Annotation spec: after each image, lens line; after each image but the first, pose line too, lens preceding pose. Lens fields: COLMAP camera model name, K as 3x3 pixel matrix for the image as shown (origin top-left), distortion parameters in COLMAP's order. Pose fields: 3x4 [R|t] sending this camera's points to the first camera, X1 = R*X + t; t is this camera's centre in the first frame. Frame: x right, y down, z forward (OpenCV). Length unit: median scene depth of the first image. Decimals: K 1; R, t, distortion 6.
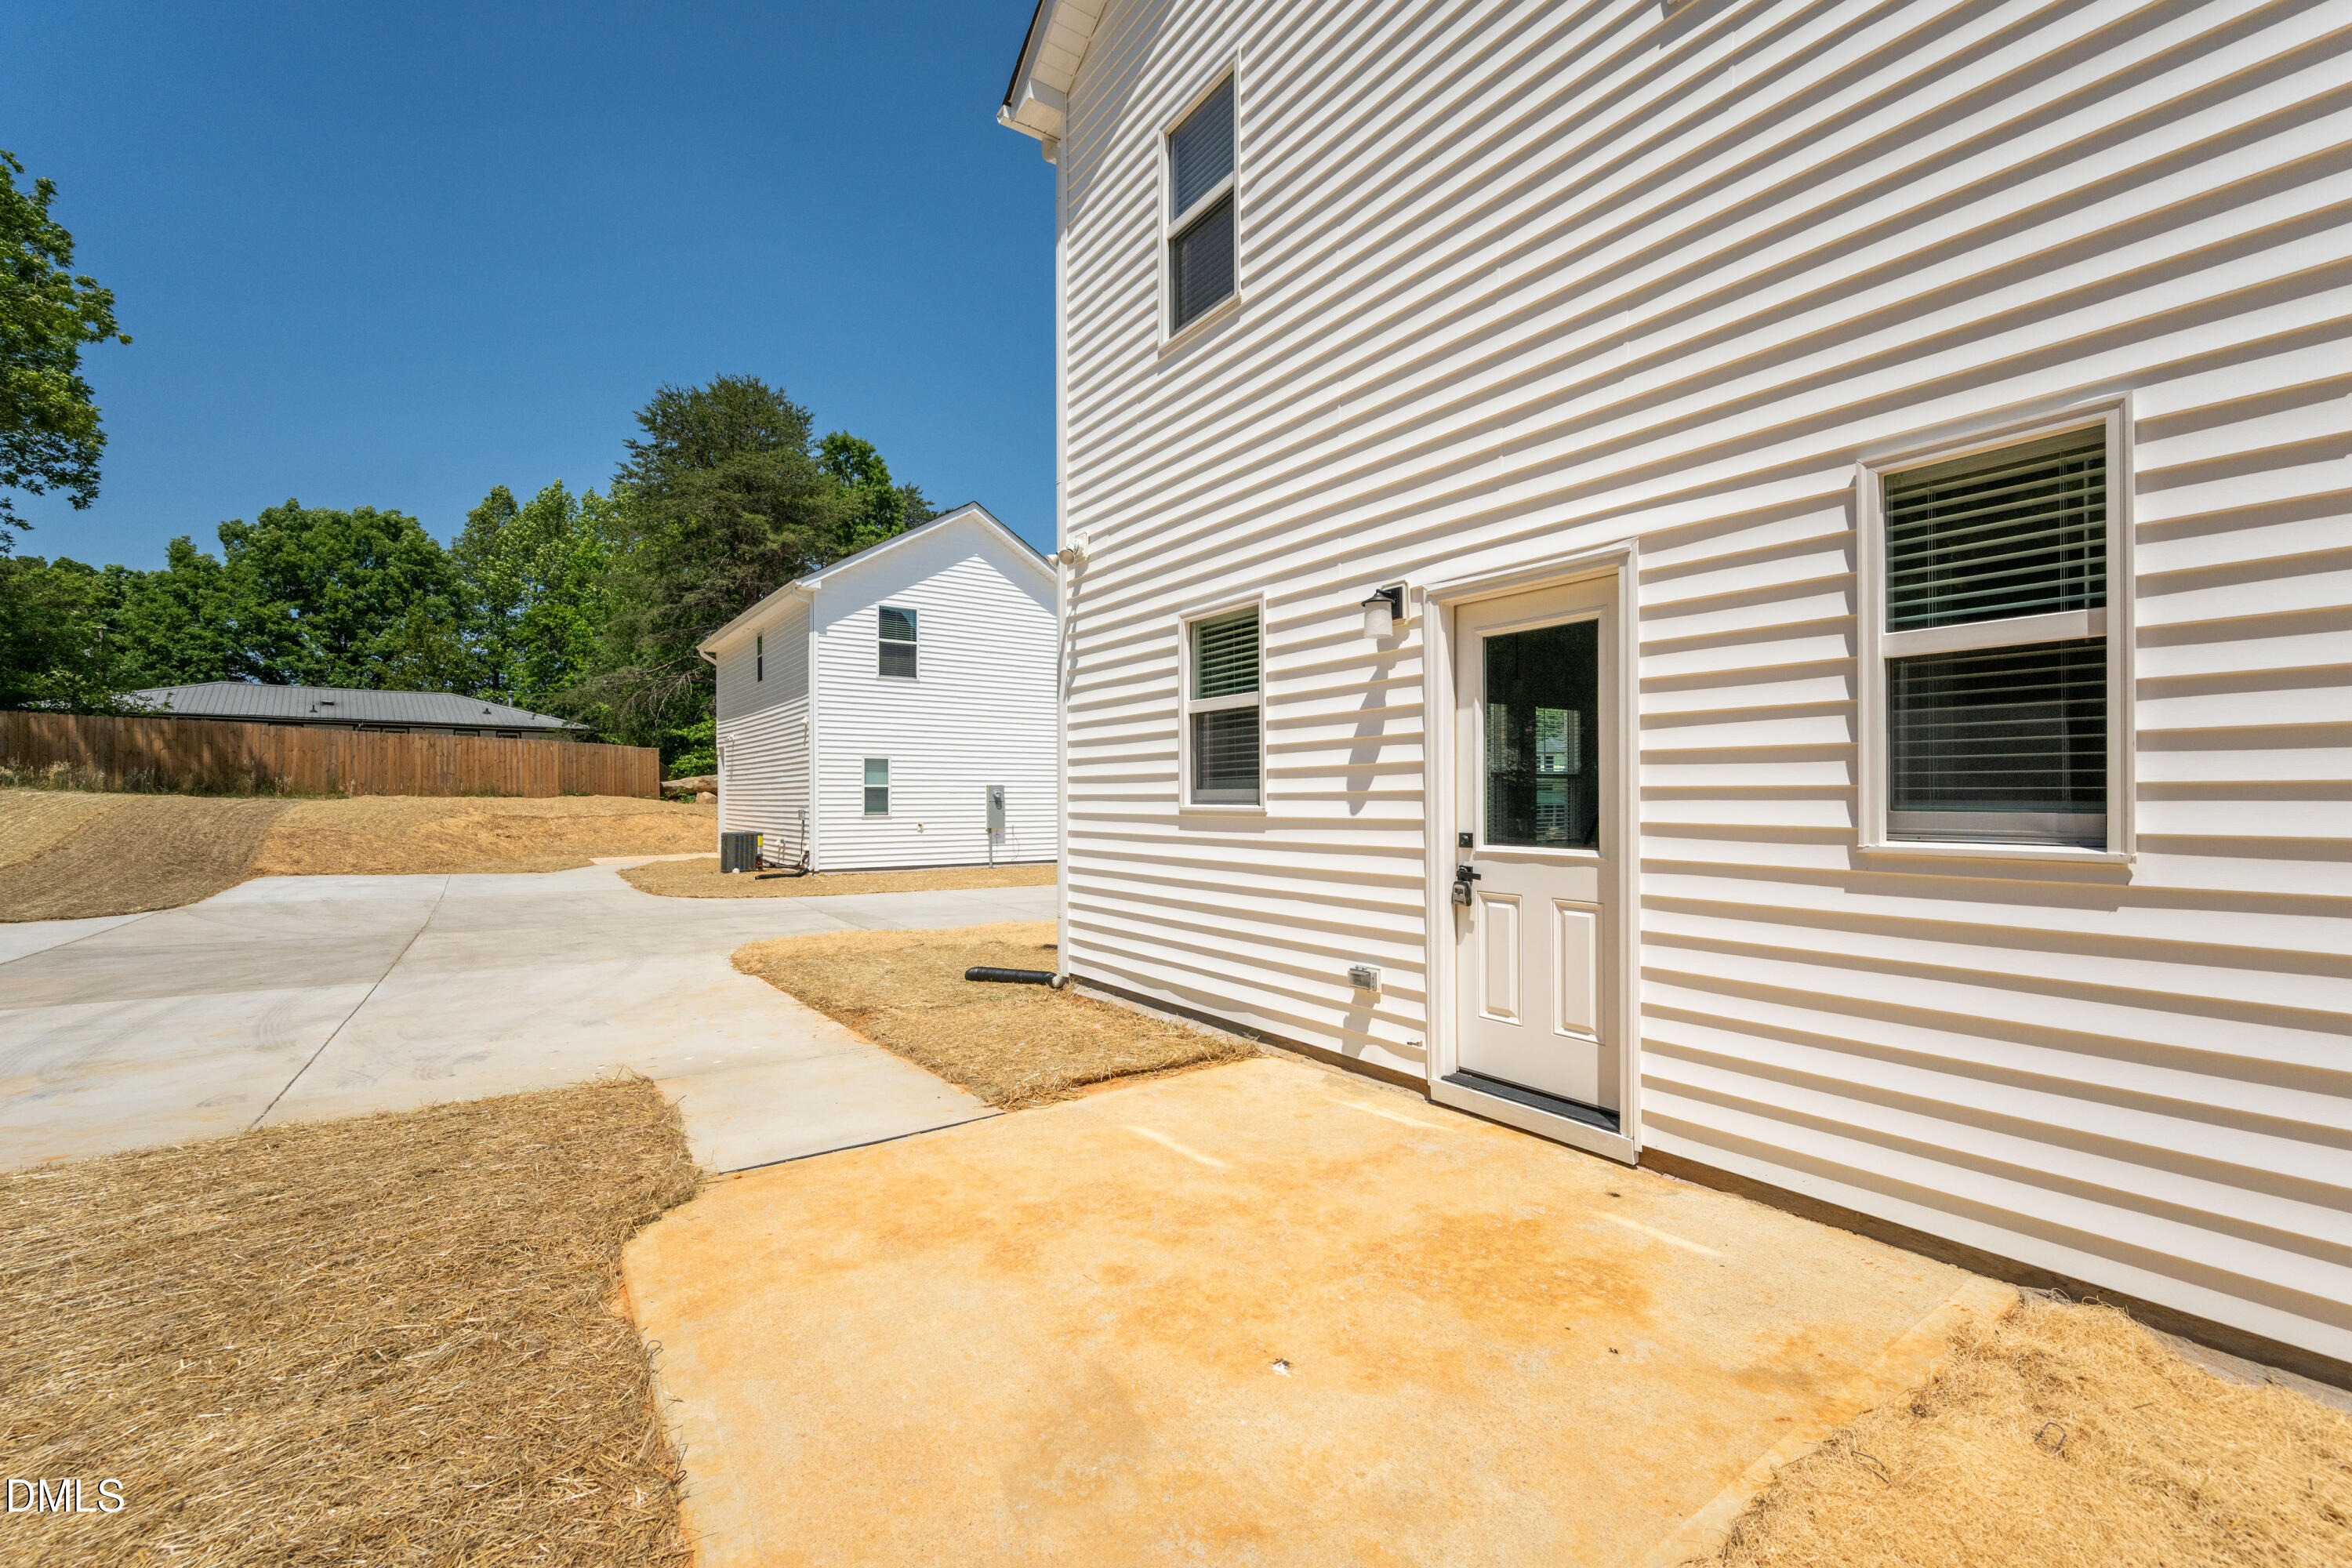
lens RADIAL K [[961.8, 0, 1169.2], [0, 961.8, 787.9], [0, 0, 1]] dist [0.000230, 0.000144]
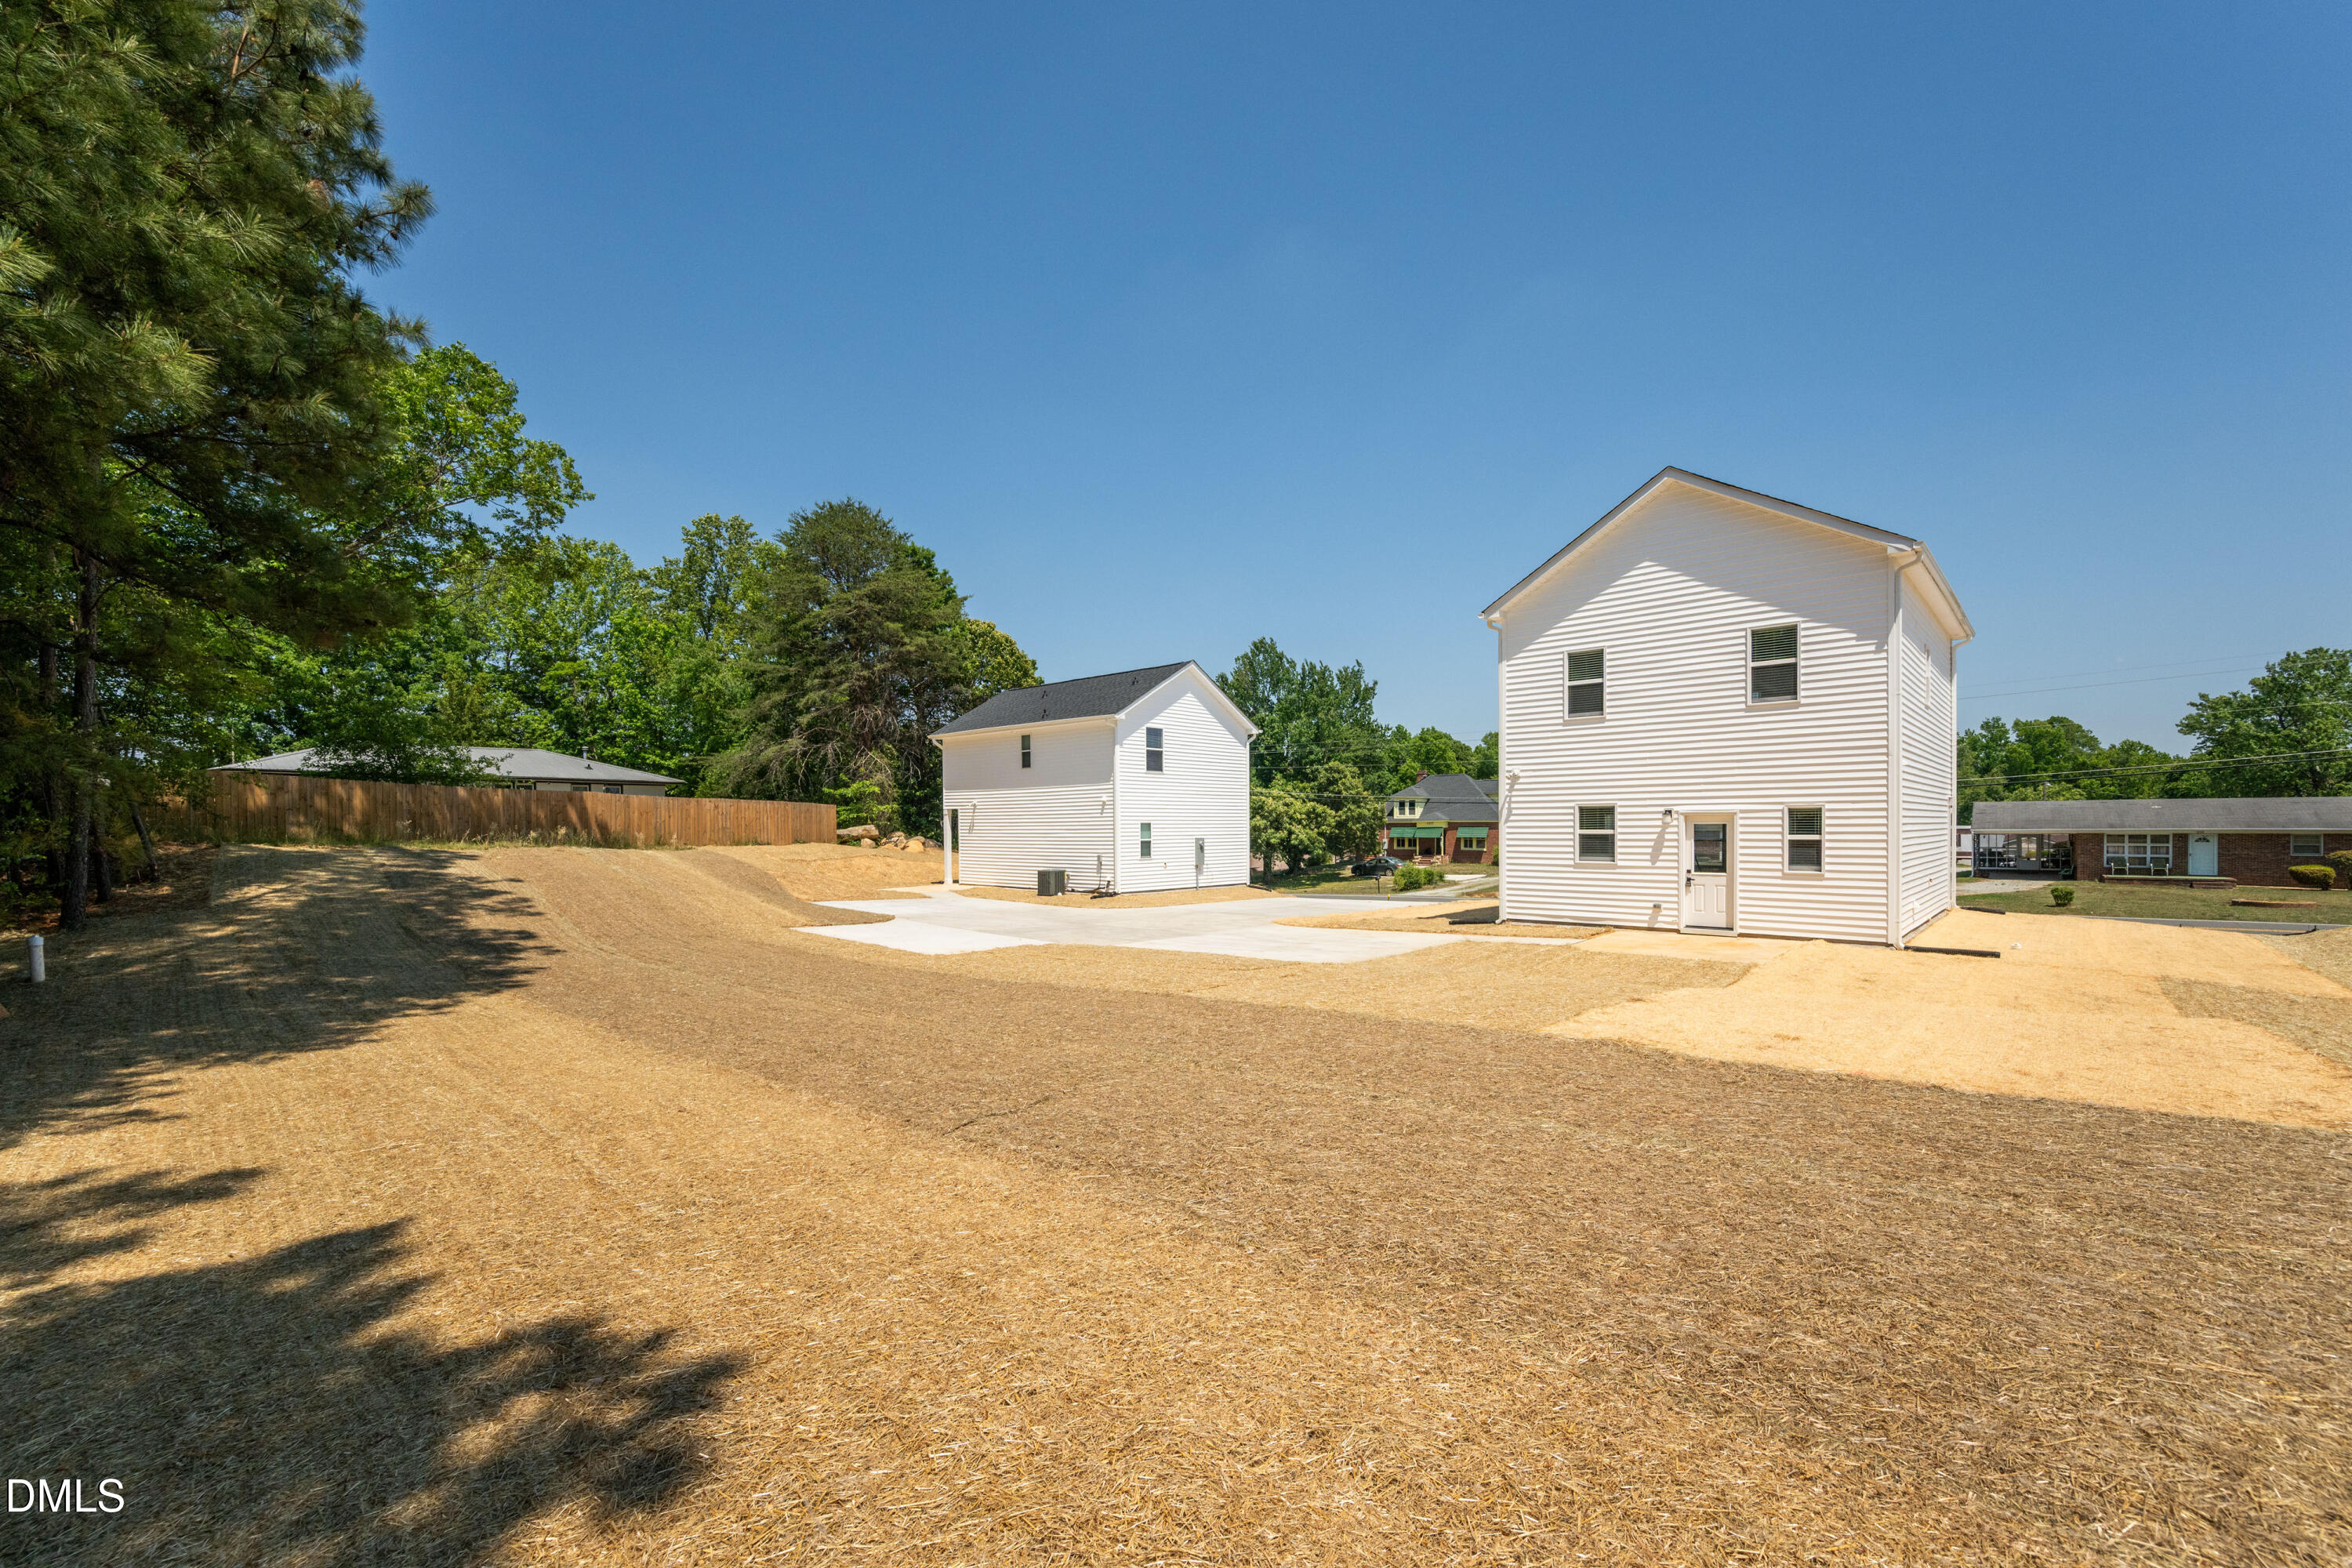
lens RADIAL K [[957.9, 0, 1162.1], [0, 957.9, 837.4], [0, 0, 1]] dist [0.000786, -0.000063]
pose [[0.979567, -0.007599, 0.200973, -2.723113], [0.003136, 0.999742, 0.022515, -0.190982], [-0.201092, -0.021425, 0.979338, -2.579826]]
